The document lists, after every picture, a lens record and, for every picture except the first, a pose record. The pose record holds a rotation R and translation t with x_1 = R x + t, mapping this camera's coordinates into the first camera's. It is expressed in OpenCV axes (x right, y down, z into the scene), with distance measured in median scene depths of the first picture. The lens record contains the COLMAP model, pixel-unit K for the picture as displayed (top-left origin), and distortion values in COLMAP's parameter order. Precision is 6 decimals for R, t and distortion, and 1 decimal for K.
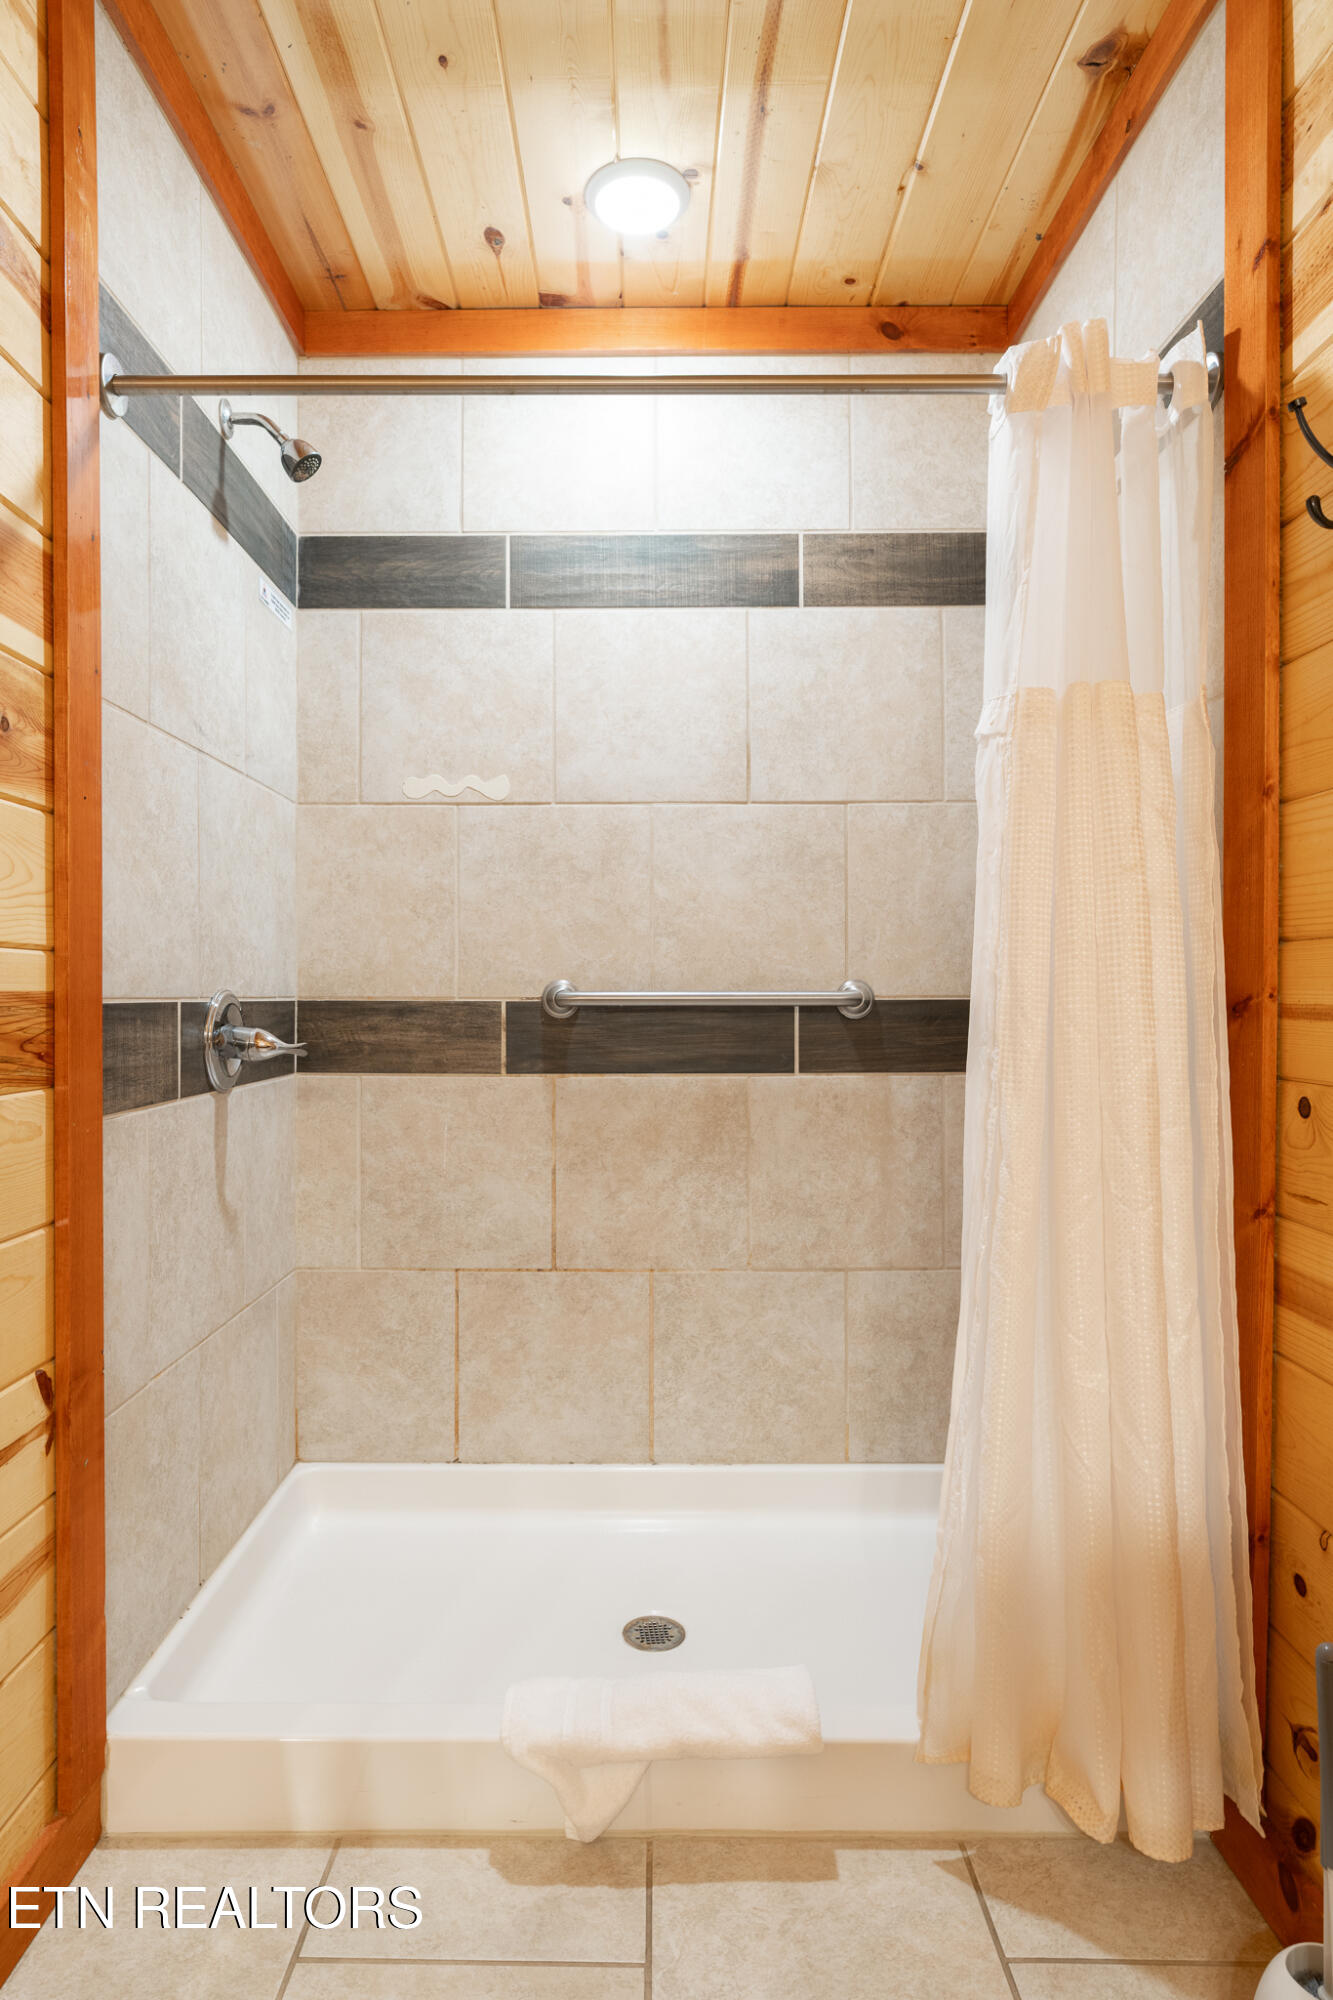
lens RADIAL K [[1096.7, 0, 670.9], [0, 1096.7, 1060.2], [0, 0, 1]] dist [0.001822, 0.000278]
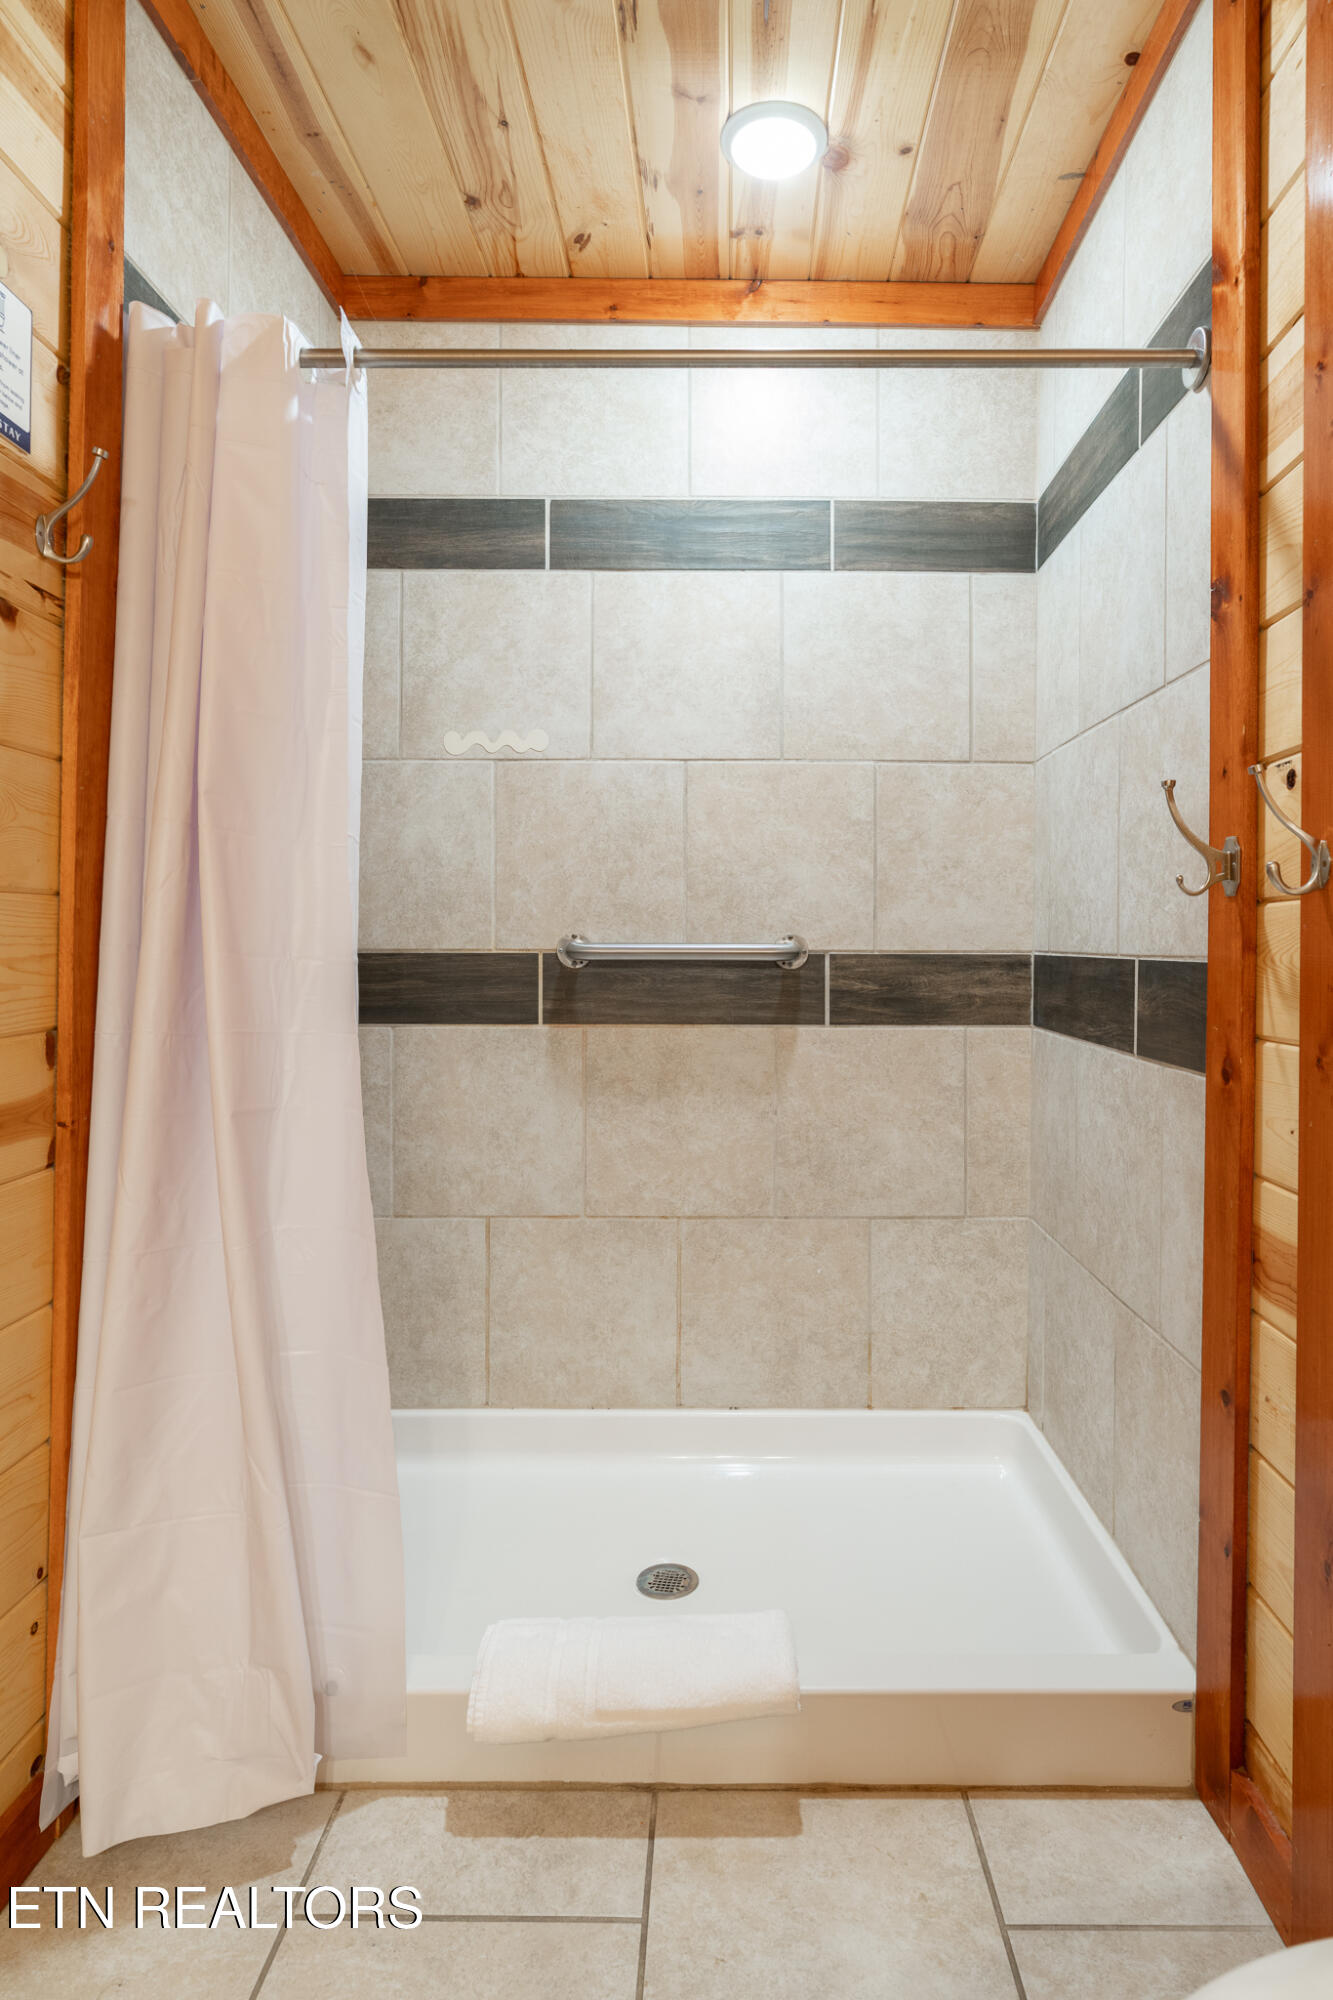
lens RADIAL K [[1080.6, 0, 577.9], [0, 1080.6, 998.1], [0, 0, 1]] dist [-0.002050, 0.020983]
pose [[0.999758, -0.000020, 0.022004, -0.145256], [0.000317, 0.999909, -0.013511, 0.000002], [-0.022002, 0.013515, 0.999667, -0.001083]]
